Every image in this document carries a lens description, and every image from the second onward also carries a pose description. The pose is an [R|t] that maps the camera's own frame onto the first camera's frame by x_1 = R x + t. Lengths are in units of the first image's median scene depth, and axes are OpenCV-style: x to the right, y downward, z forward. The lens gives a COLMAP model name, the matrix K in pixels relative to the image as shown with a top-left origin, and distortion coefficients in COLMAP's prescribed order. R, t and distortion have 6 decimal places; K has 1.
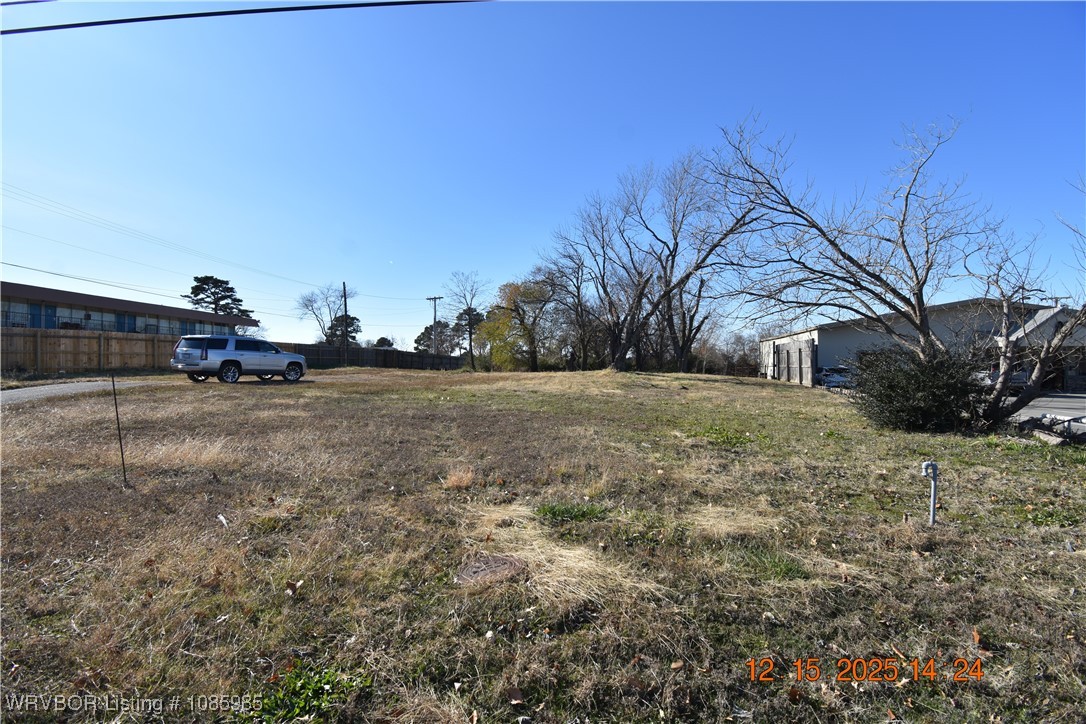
lens RADIAL K [[482.3, 0, 543.0], [0, 482.3, 362.0], [0, 0, 1]] dist [0.016005, -0.023599]
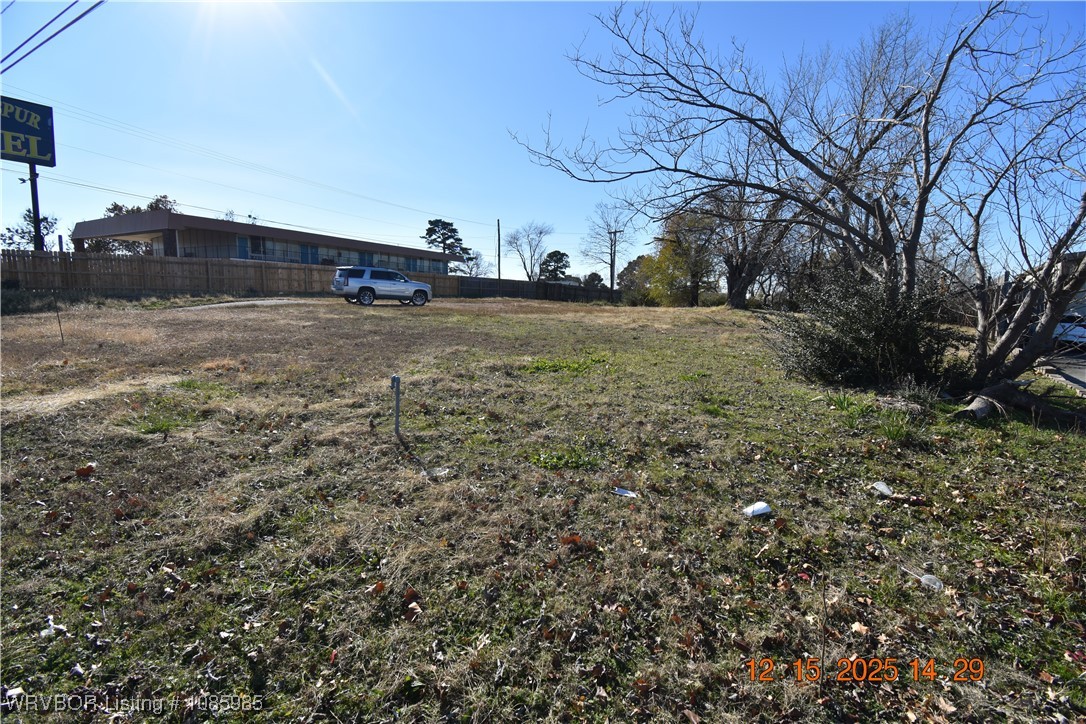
lens RADIAL K [[482.3, 0, 543.0], [0, 482.3, 362.0], [0, 0, 1]] dist [0.016005, -0.023599]
pose [[0.897300, 0.083010, -0.433546, 0.114484], [-0.025910, 0.990370, 0.136000, 0.002506], [0.440660, -0.110800, 0.890810, 0.018520]]
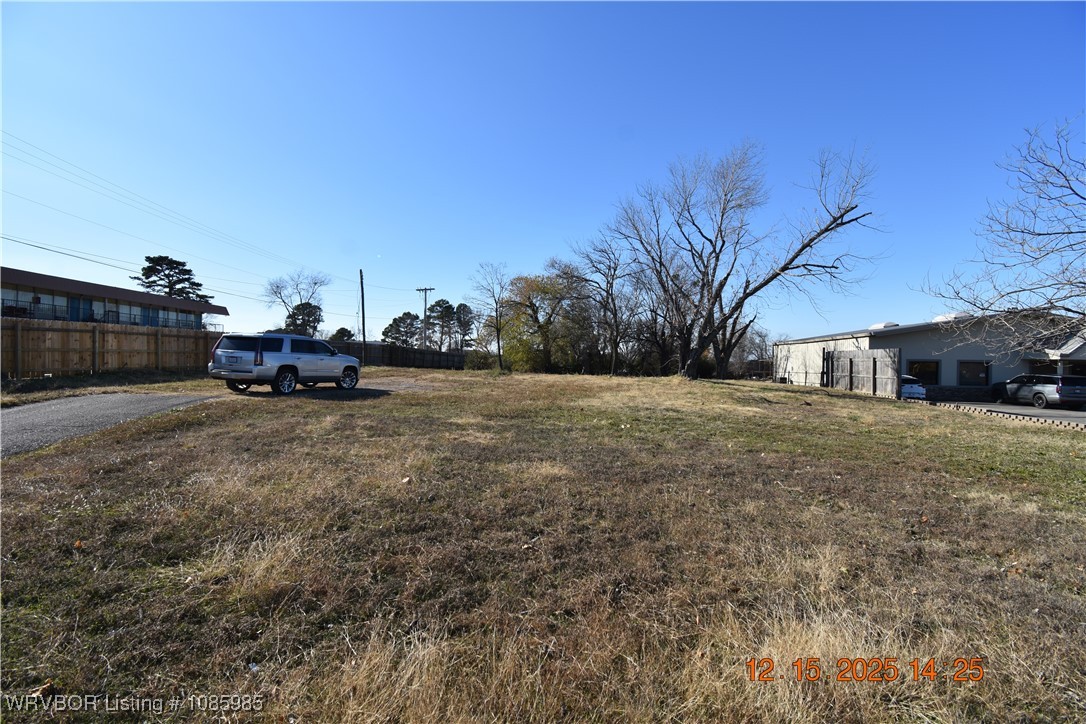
lens RADIAL K [[482.3, 0, 543.0], [0, 482.3, 362.0], [0, 0, 1]] dist [0.016005, -0.023599]
pose [[0.995014, 0.017884, 0.098121, -0.104212], [-0.019174, 0.999741, 0.012222, -0.009205], [-0.097877, -0.014043, 0.995099, 0.057505]]
